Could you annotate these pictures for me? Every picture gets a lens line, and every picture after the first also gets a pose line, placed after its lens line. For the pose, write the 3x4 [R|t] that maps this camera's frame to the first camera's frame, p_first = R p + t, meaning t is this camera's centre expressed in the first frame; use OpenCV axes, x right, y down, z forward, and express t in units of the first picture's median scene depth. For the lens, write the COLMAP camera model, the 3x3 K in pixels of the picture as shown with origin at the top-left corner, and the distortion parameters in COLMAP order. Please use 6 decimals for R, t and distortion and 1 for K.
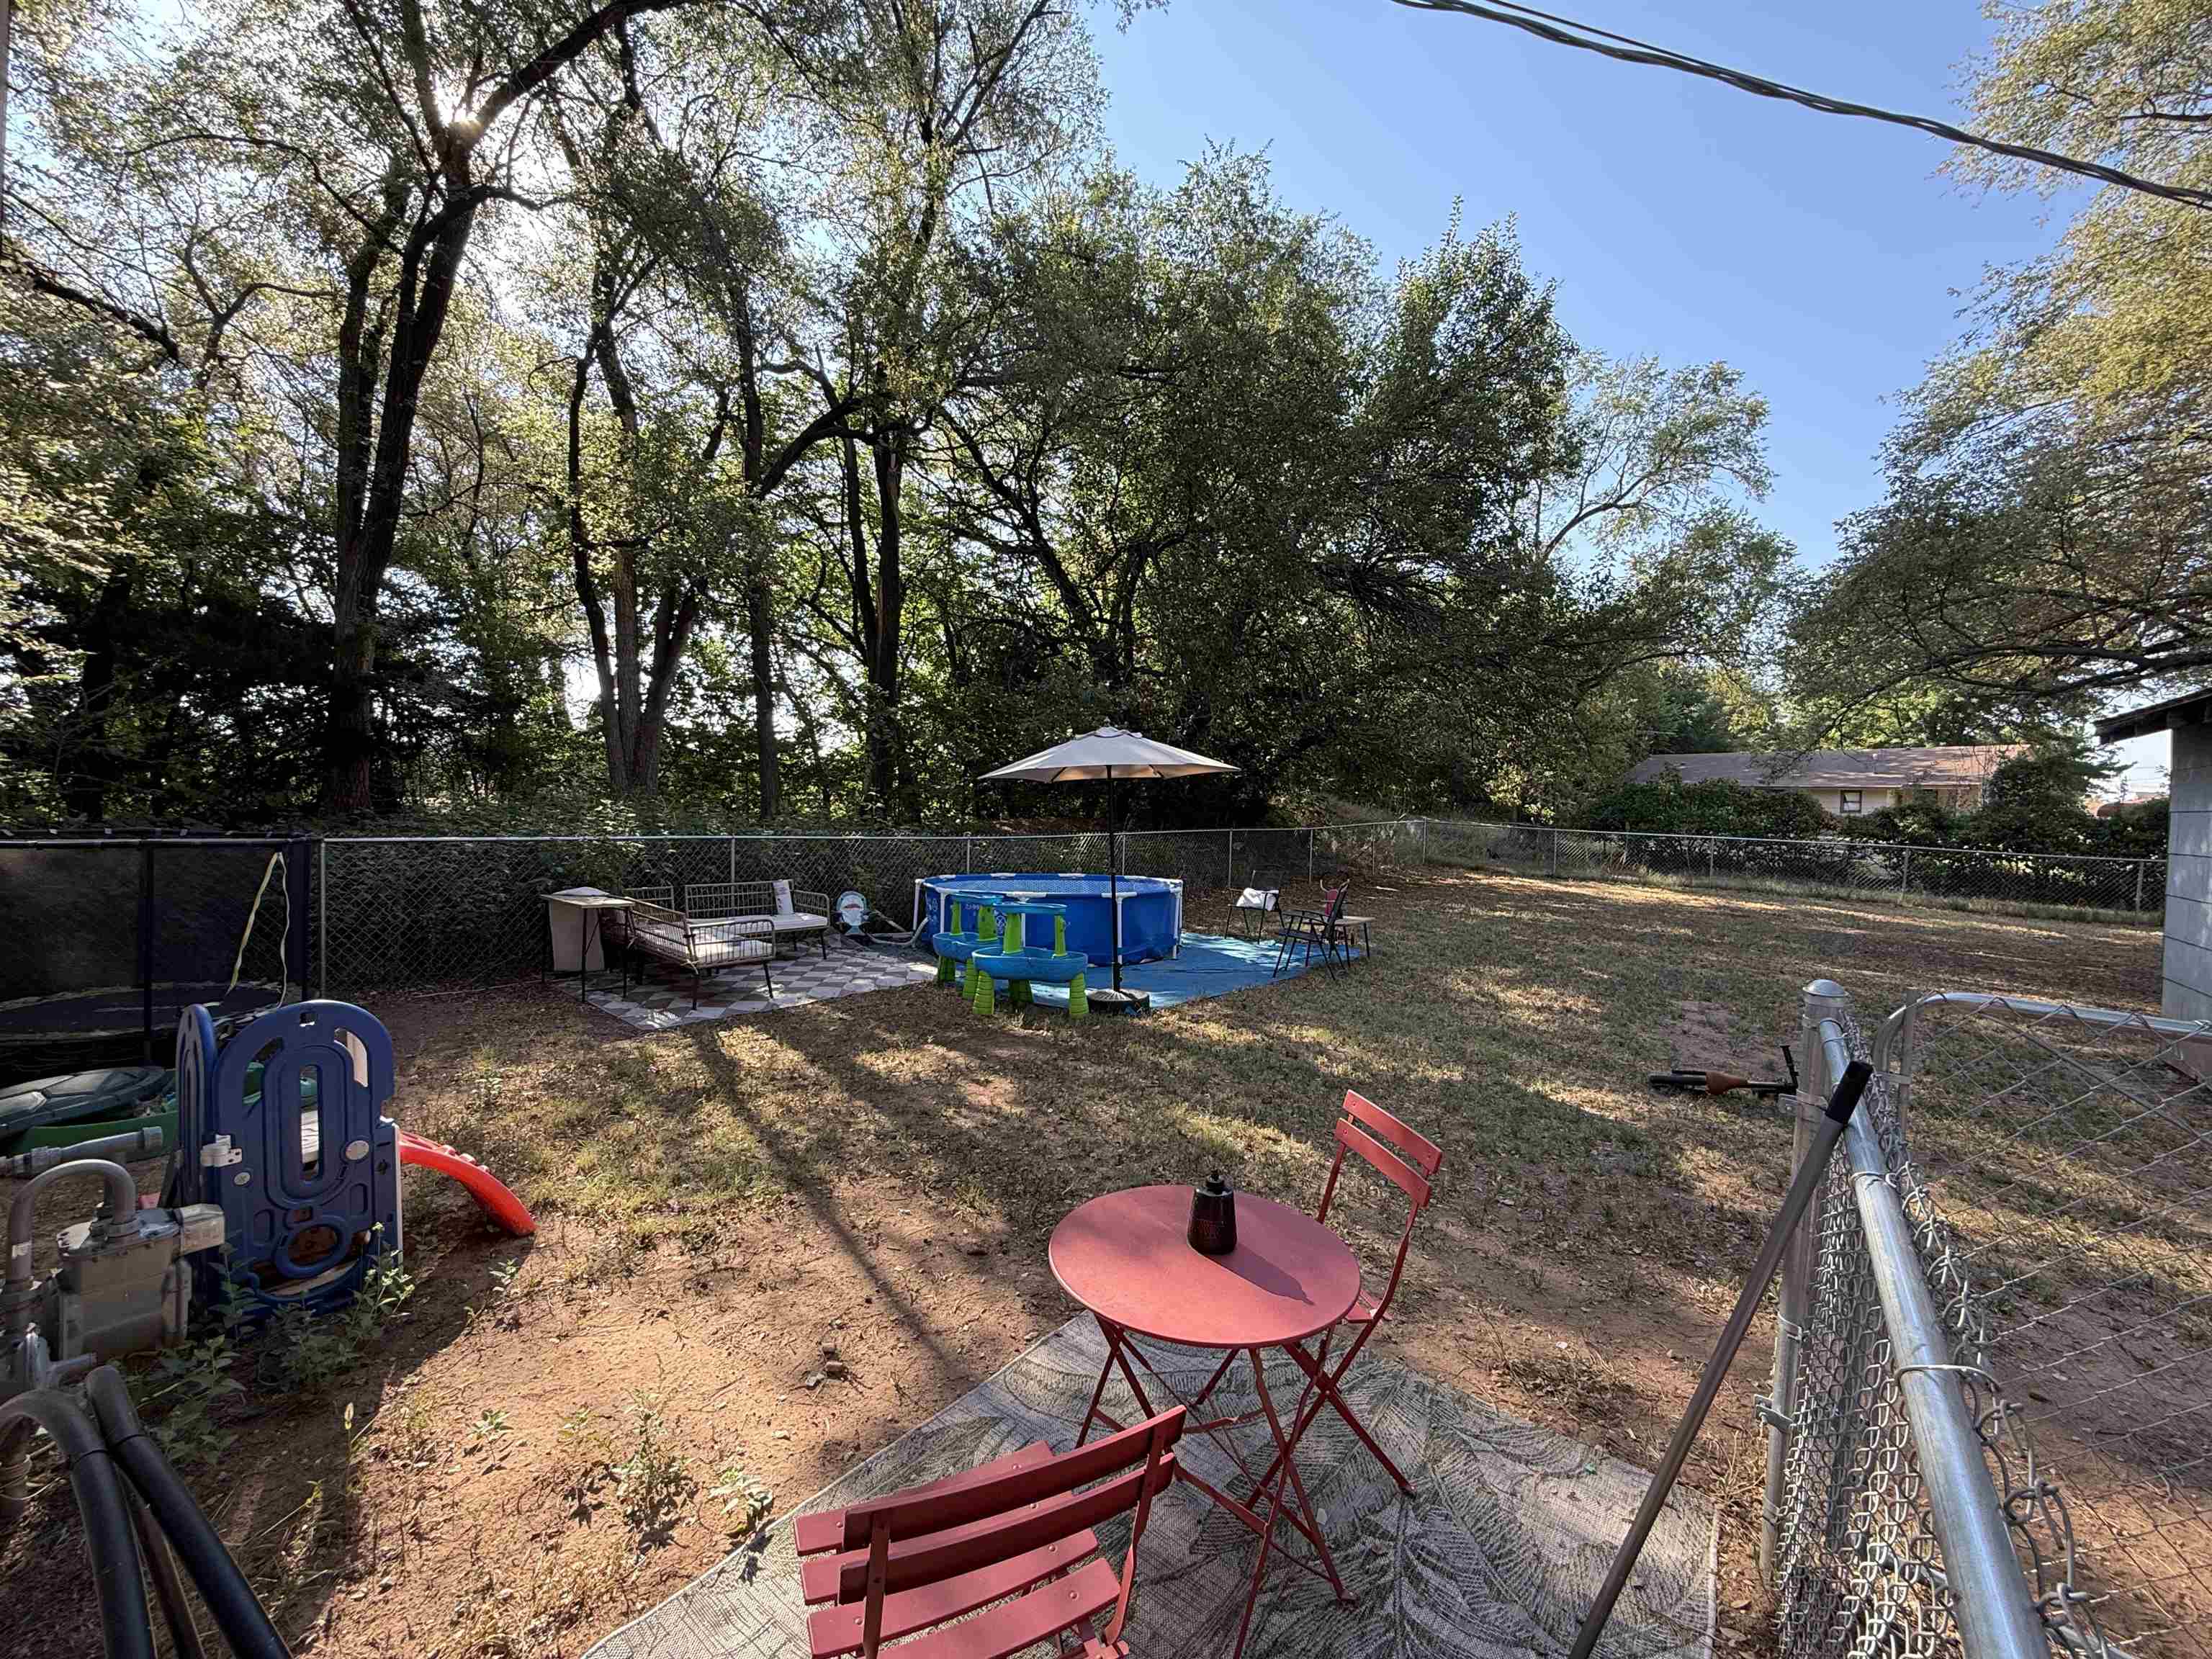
lens RADIAL K [[879.7, 0, 1100.9], [0, 879.7, 830.7], [0, 0, 1]] dist [-0.001255, -0.000484]
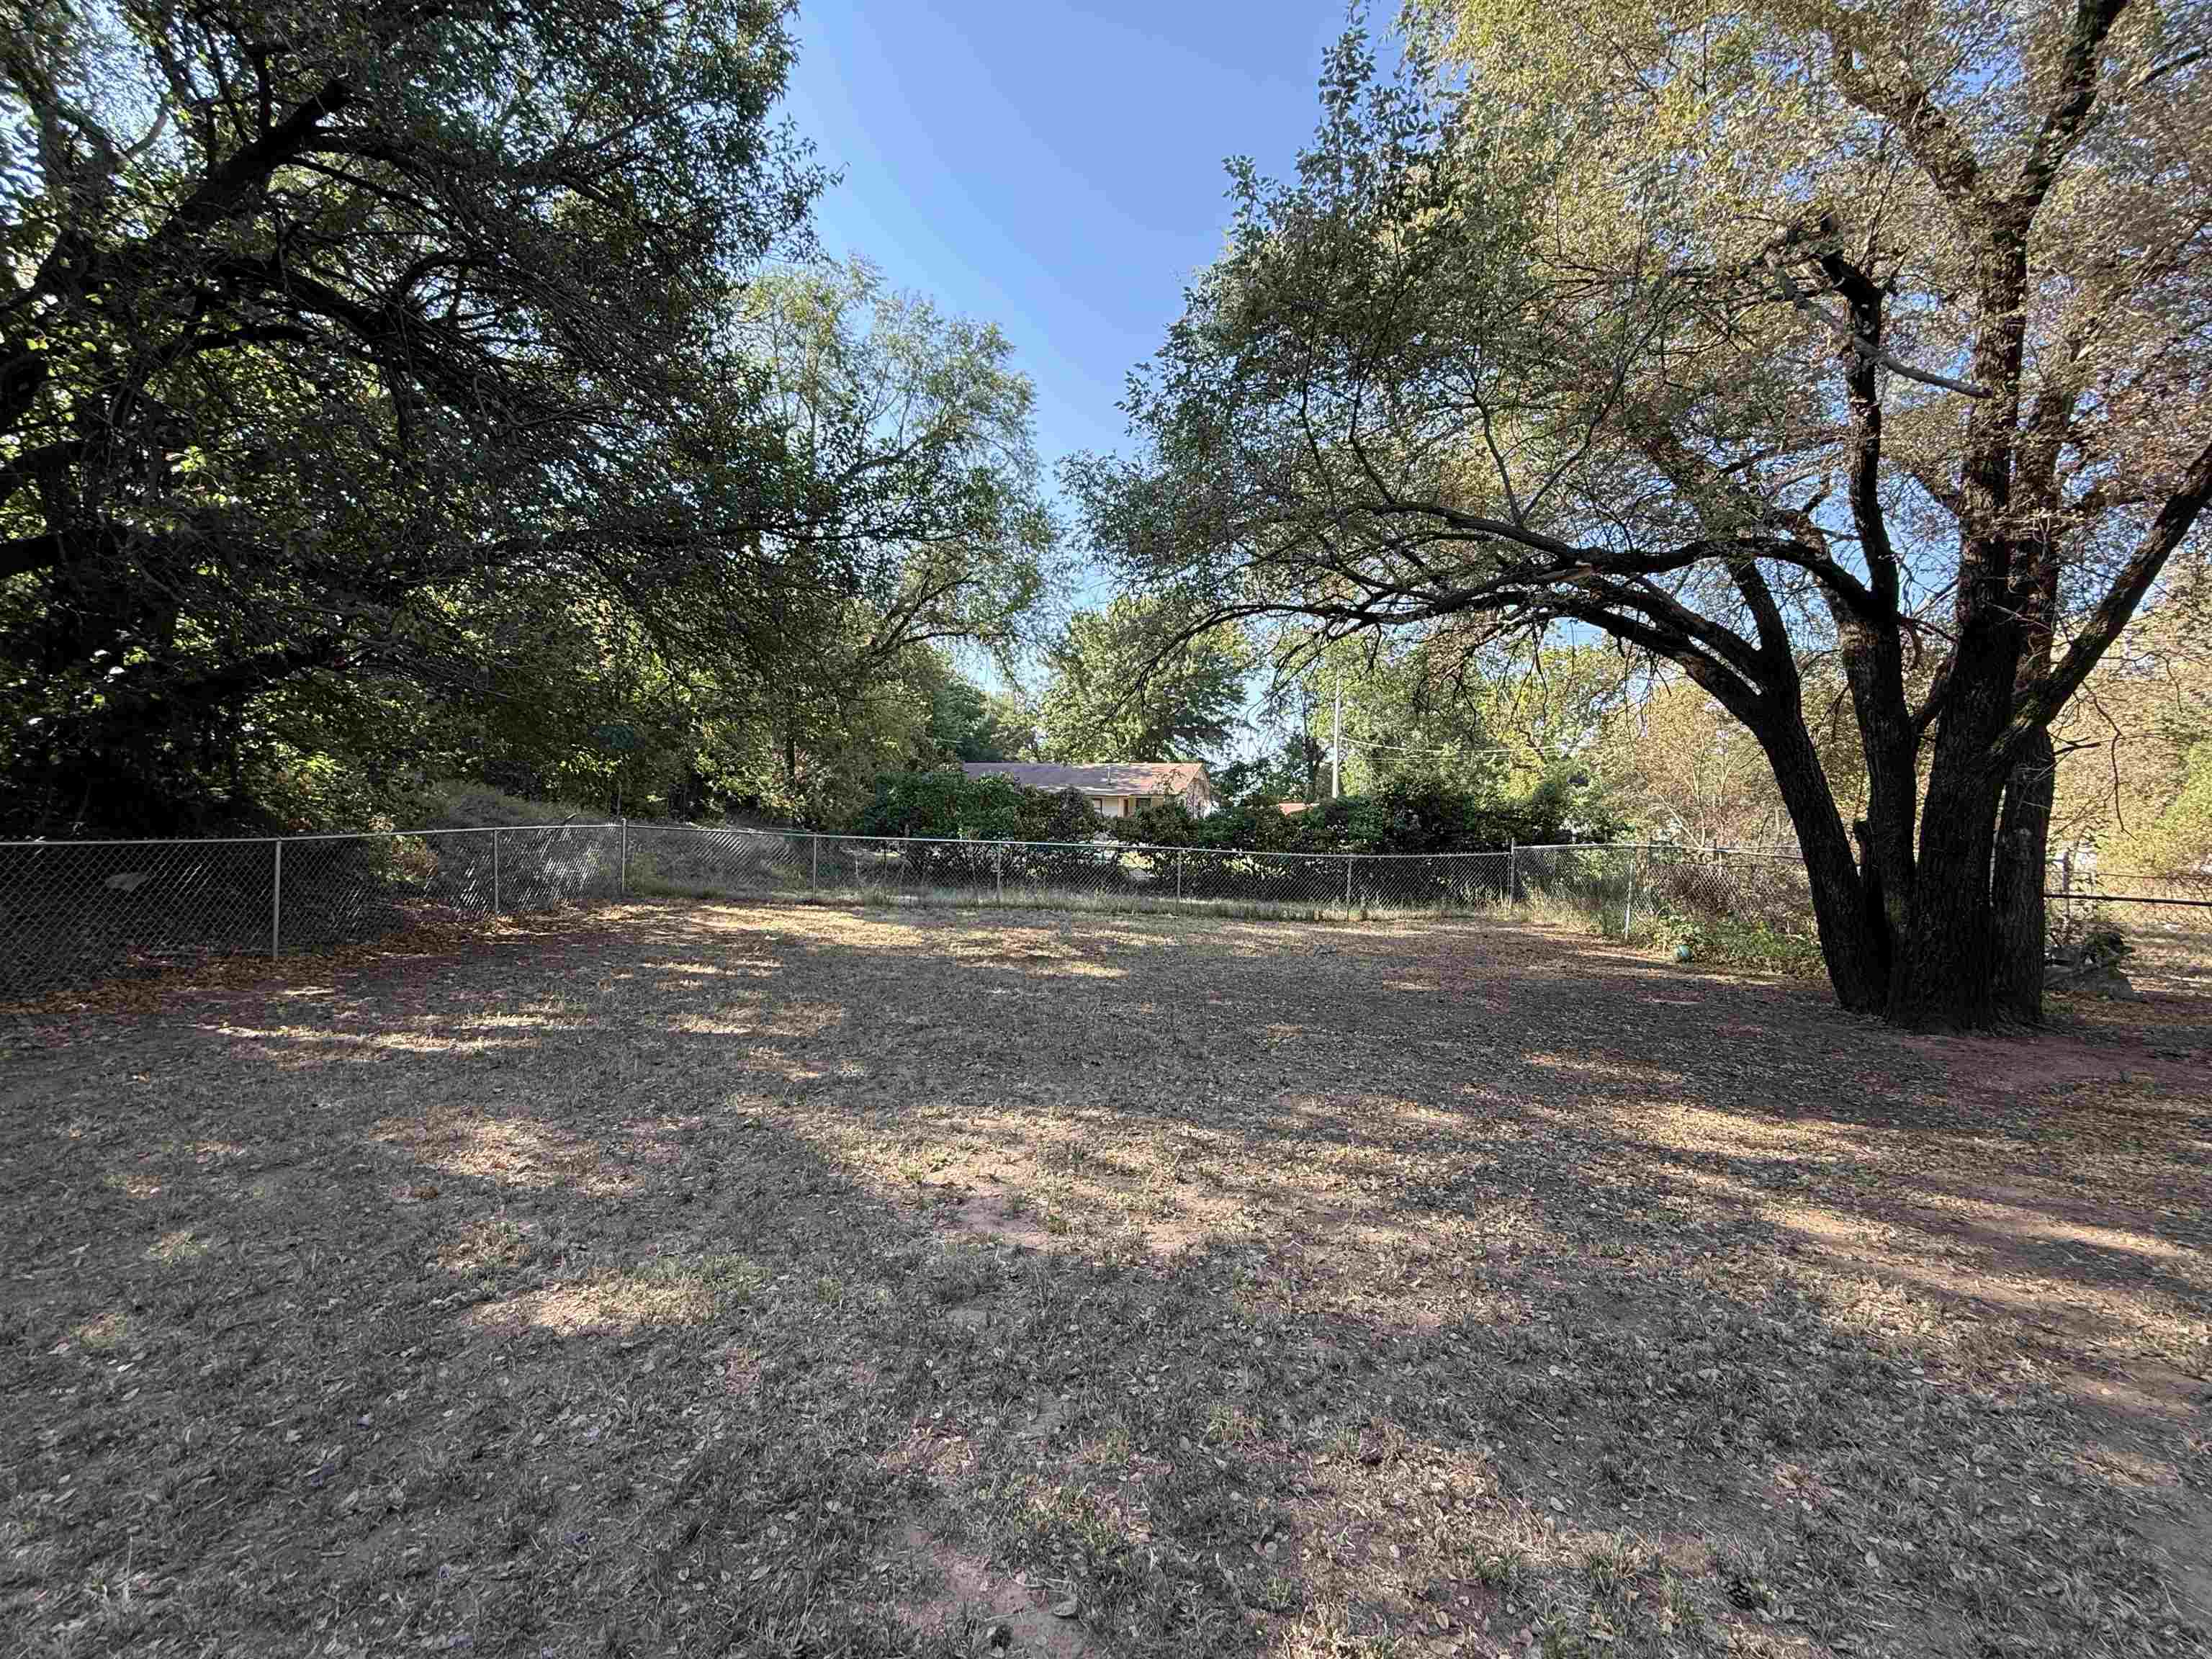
lens RADIAL K [[879.7, 0, 1101.2], [0, 879.7, 832.4], [0, 0, 1]] dist [-0.001255, -0.000484]
pose [[0.743730, -0.011857, 0.668375, 0.207088], [0.018002, 0.999835, -0.002295, 0.001436], [-0.668237, 0.013739, 0.743821, 0.305923]]
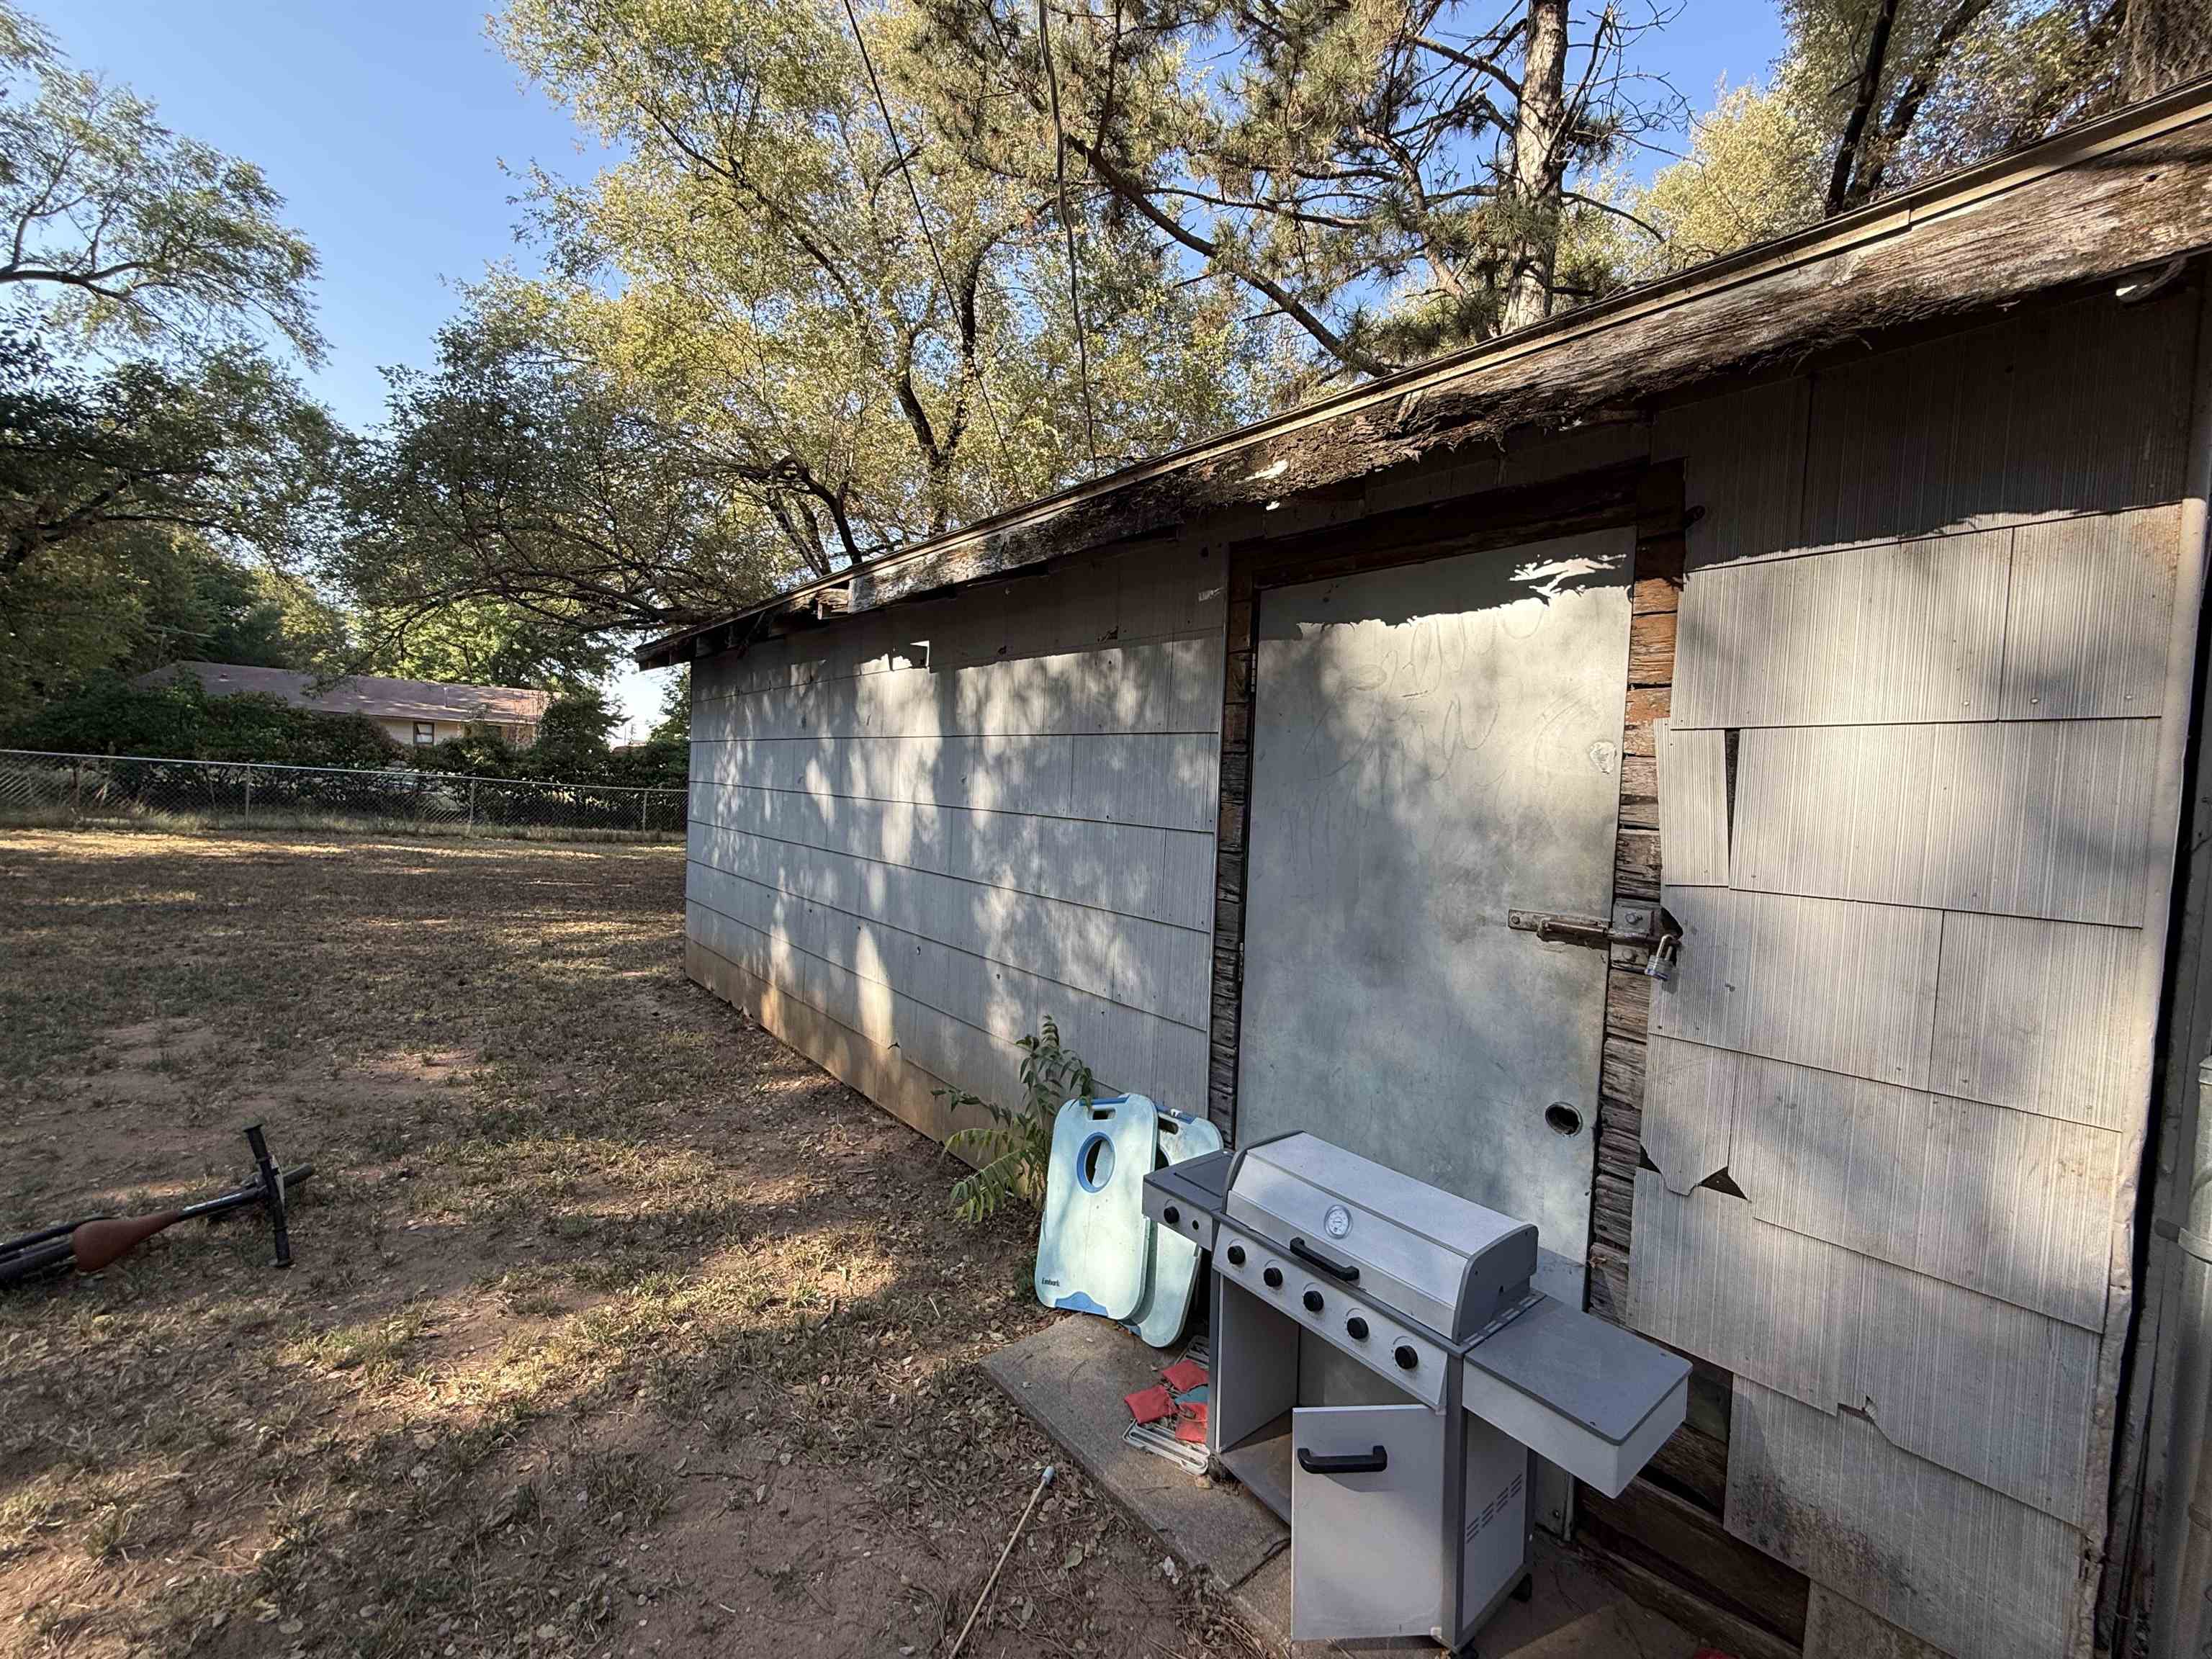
lens RADIAL K [[879.7, 0, 1100.5], [0, 879.7, 826.7], [0, 0, 1]] dist [-0.001255, -0.000484]
pose [[0.211299, -0.048970, 0.976194, 0.081109], [-0.020895, 0.998290, 0.054601, 0.003590], [-0.977198, -0.031934, 0.209914, 0.082977]]
